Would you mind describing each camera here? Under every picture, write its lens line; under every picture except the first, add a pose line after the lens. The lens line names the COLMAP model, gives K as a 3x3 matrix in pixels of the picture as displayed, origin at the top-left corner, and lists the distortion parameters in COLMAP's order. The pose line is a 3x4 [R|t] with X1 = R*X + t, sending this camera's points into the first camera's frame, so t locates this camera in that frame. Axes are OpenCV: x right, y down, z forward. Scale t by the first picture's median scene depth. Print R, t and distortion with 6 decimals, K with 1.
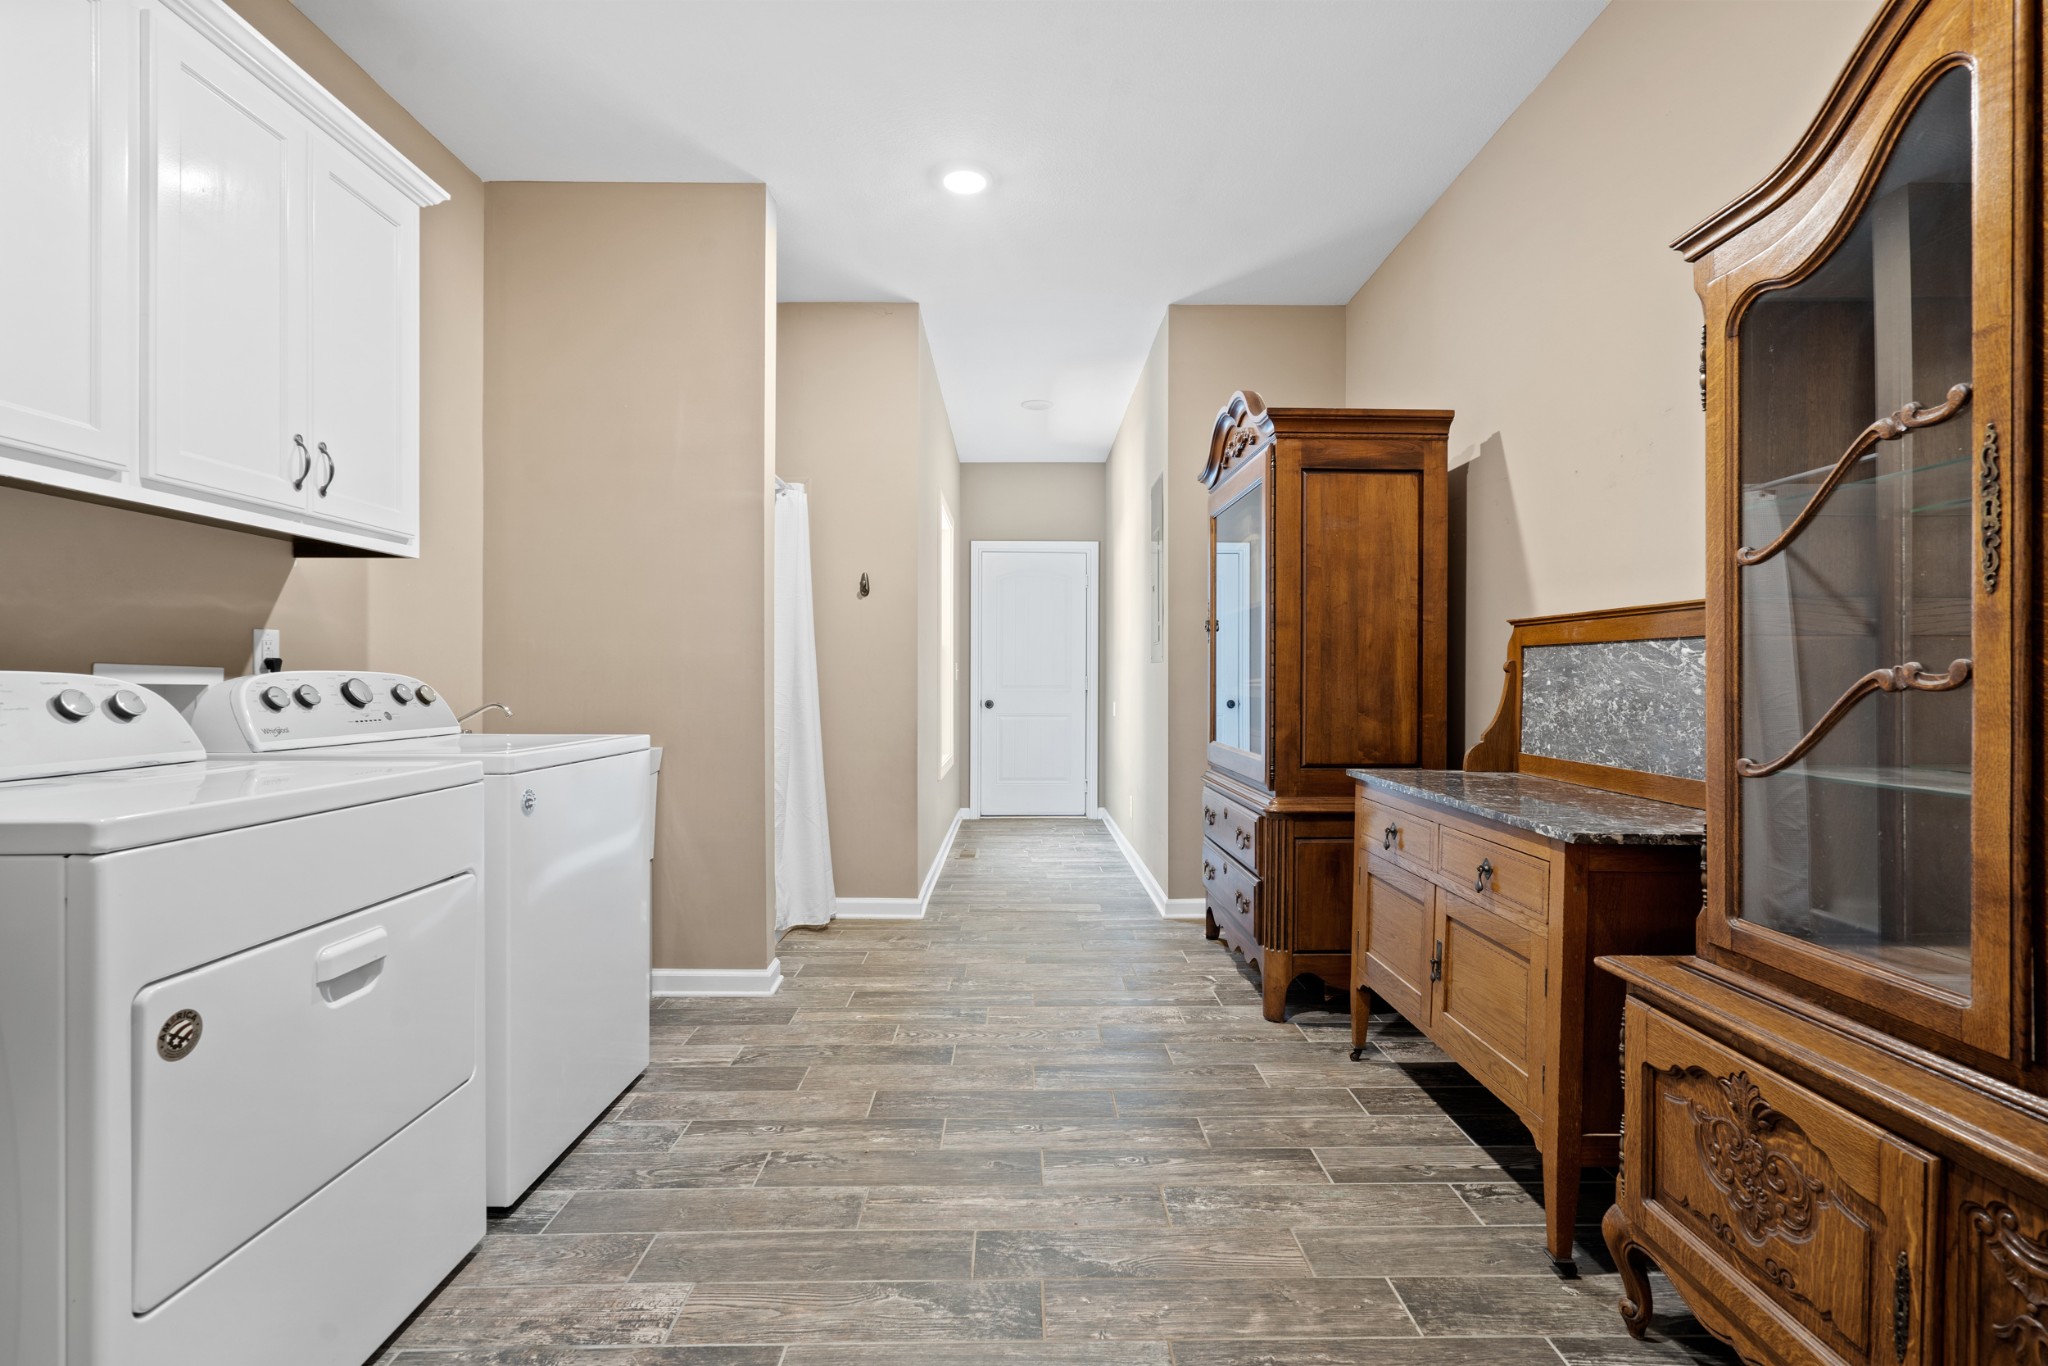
lens RADIAL K [[924.7, 0, 1028.7], [0, 924.7, 679.4], [0, 0, 1]] dist [-0.013536, 0.006257]
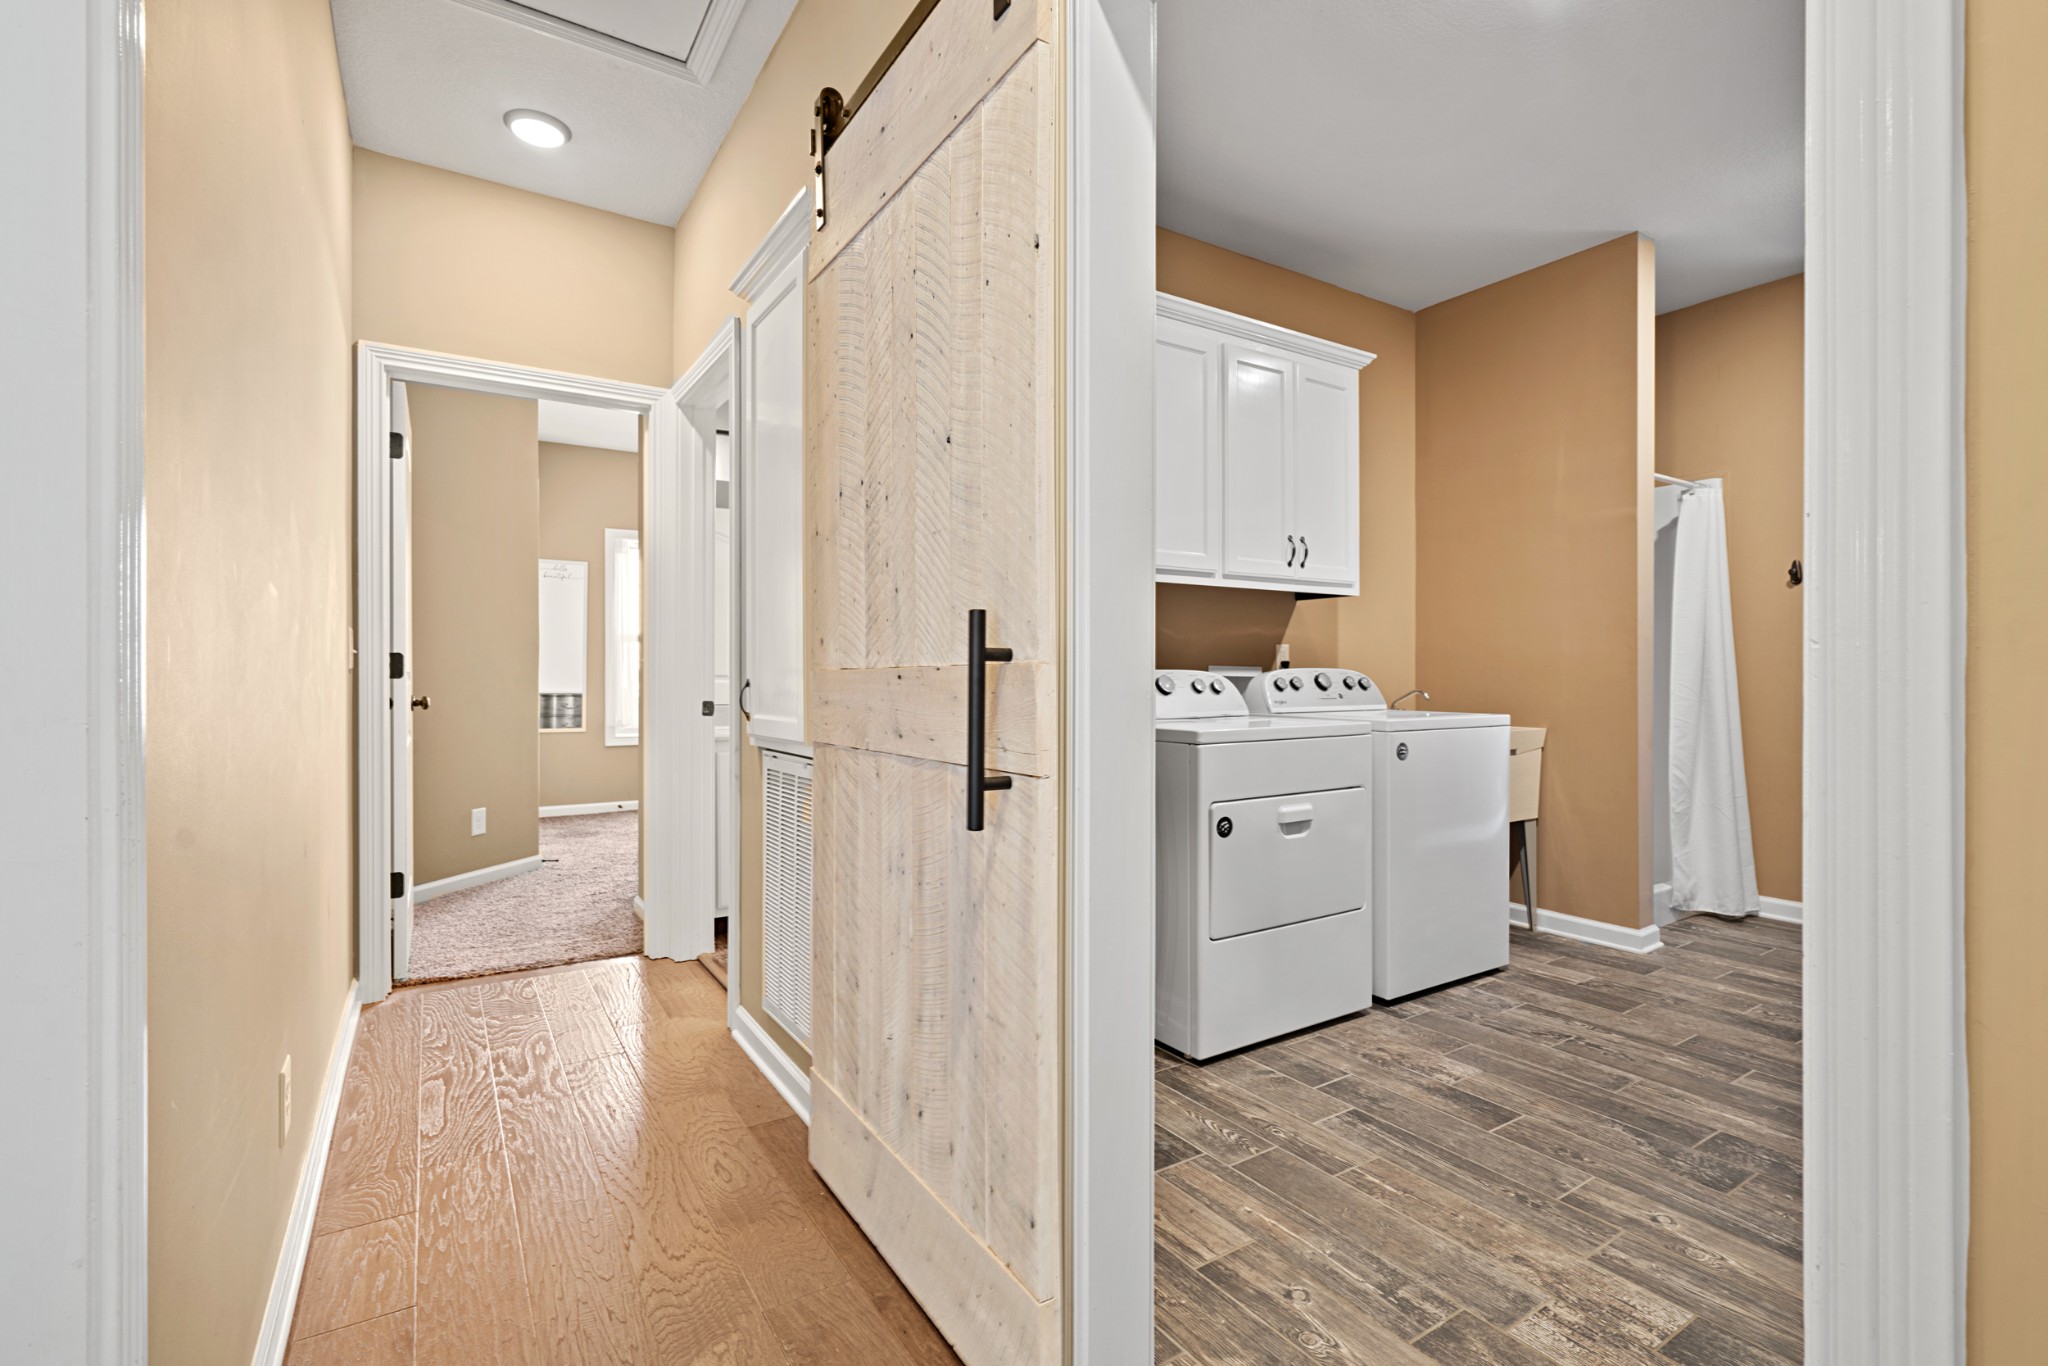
lens RADIAL K [[924.7, 0, 1028.7], [0, 924.7, 679.4], [0, 0, 1]] dist [-0.013536, 0.006257]
pose [[0.530400, 0.002518, -0.847744, 0.400080], [0.002953, 0.999984, 0.004817, 0.001000], [0.847742, -0.005058, 0.530384, -0.332390]]
